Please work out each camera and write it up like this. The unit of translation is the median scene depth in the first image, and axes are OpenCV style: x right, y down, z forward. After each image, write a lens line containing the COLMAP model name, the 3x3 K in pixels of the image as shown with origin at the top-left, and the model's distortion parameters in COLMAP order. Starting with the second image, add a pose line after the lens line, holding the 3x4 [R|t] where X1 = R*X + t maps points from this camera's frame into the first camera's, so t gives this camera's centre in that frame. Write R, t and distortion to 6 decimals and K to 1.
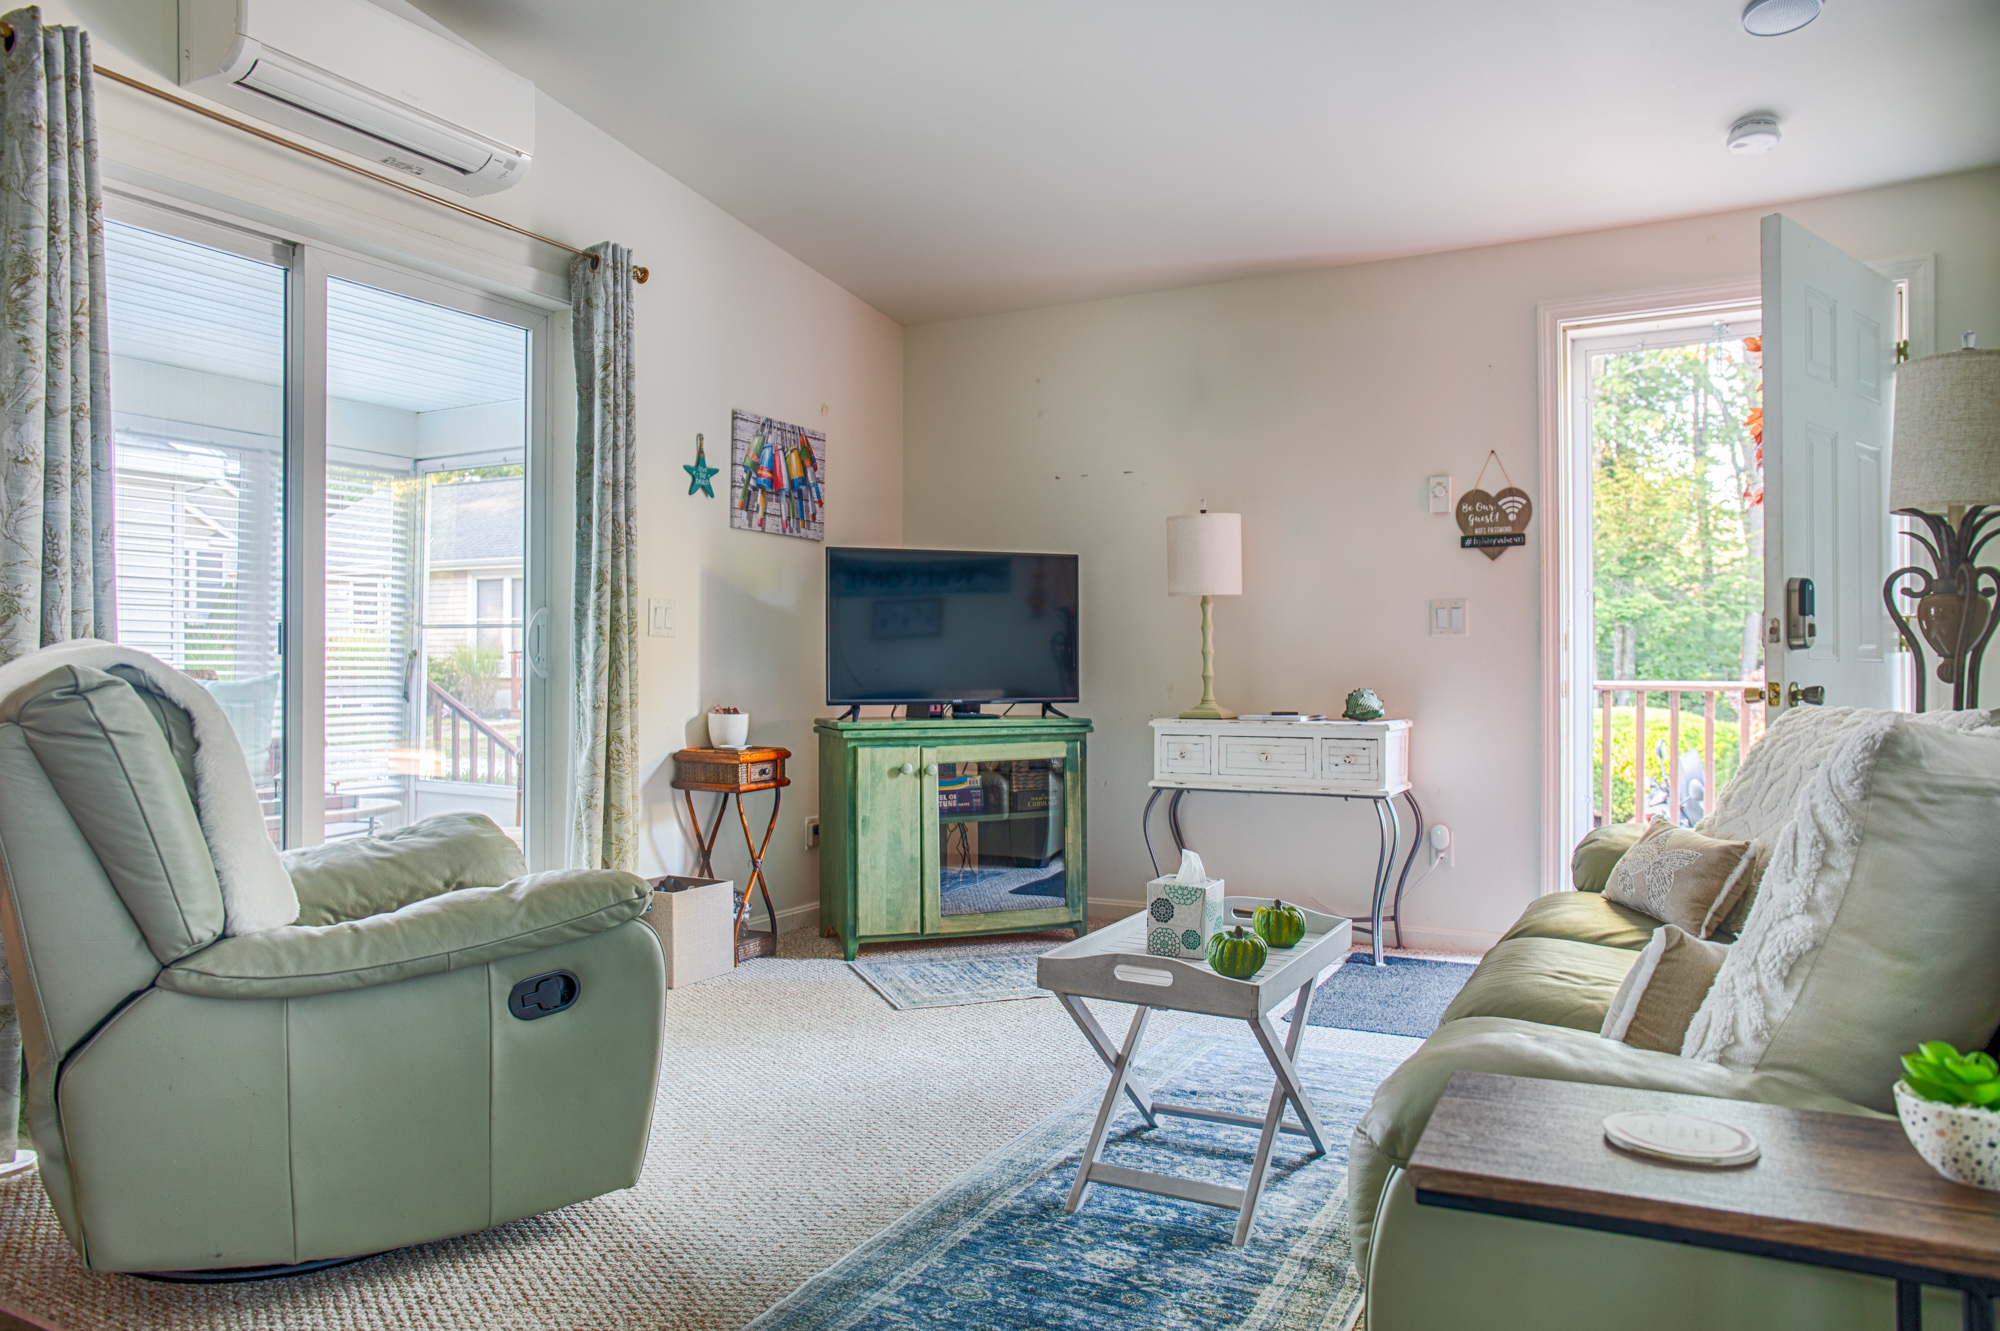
lens RADIAL K [[1346.3, 0, 1000.0], [0, 1346.3, 665.5], [0, 0, 1]] dist [-0.031832, -0.006824]
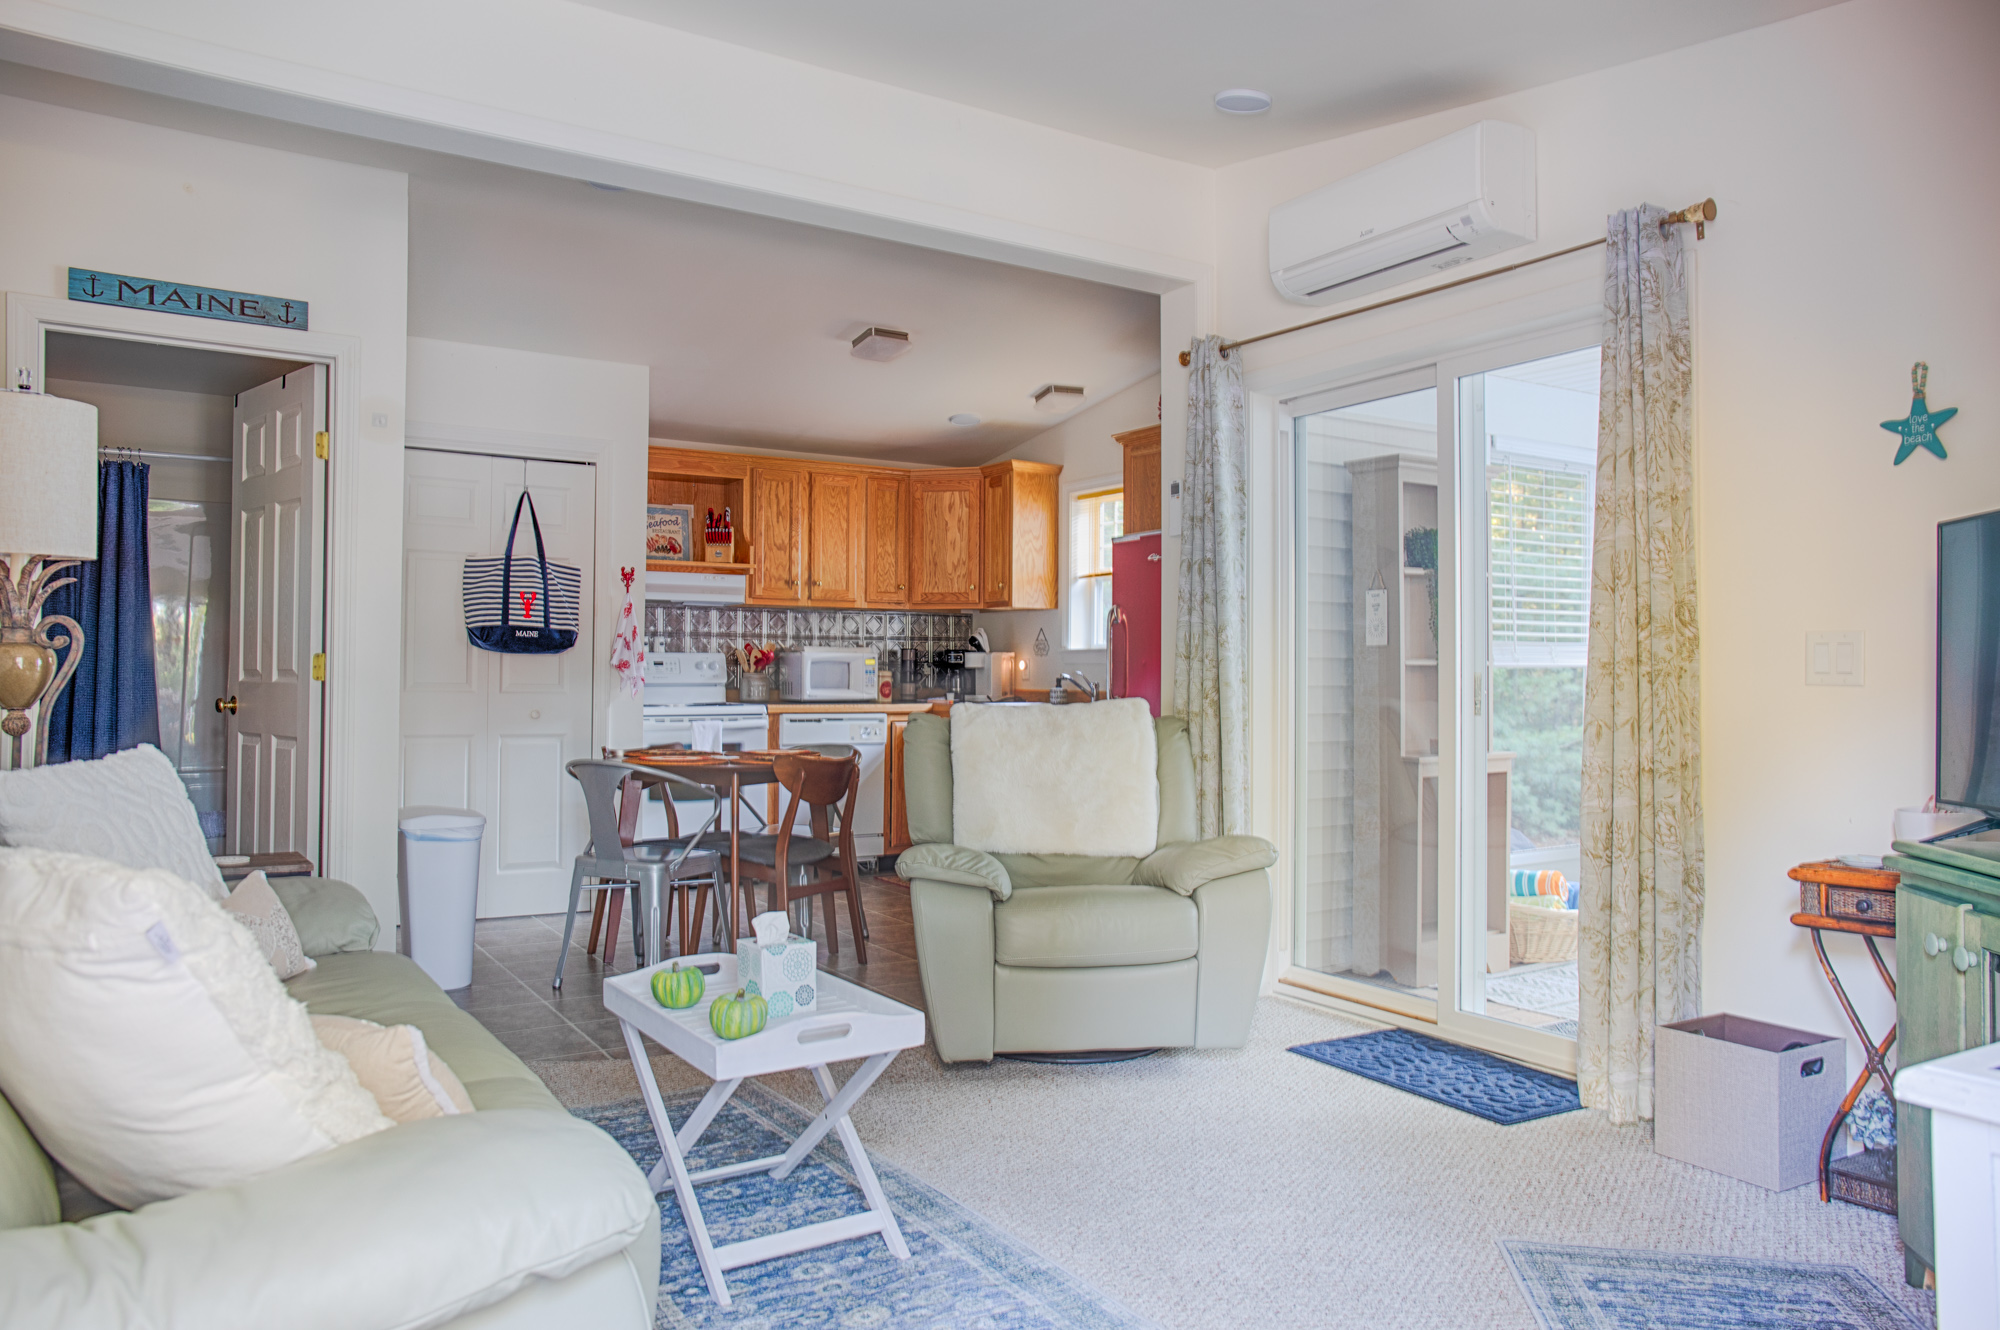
lens RADIAL K [[1346.3, 0, 1000.0], [0, 1346.3, 665.0], [0, 0, 1]] dist [-0.031832, -0.006824]
pose [[-0.482608, -0.012797, -0.875743, 0.662058], [0.001701, 0.999878, -0.015548, -0.025342], [0.875835, -0.008993, -0.482527, 1.138441]]
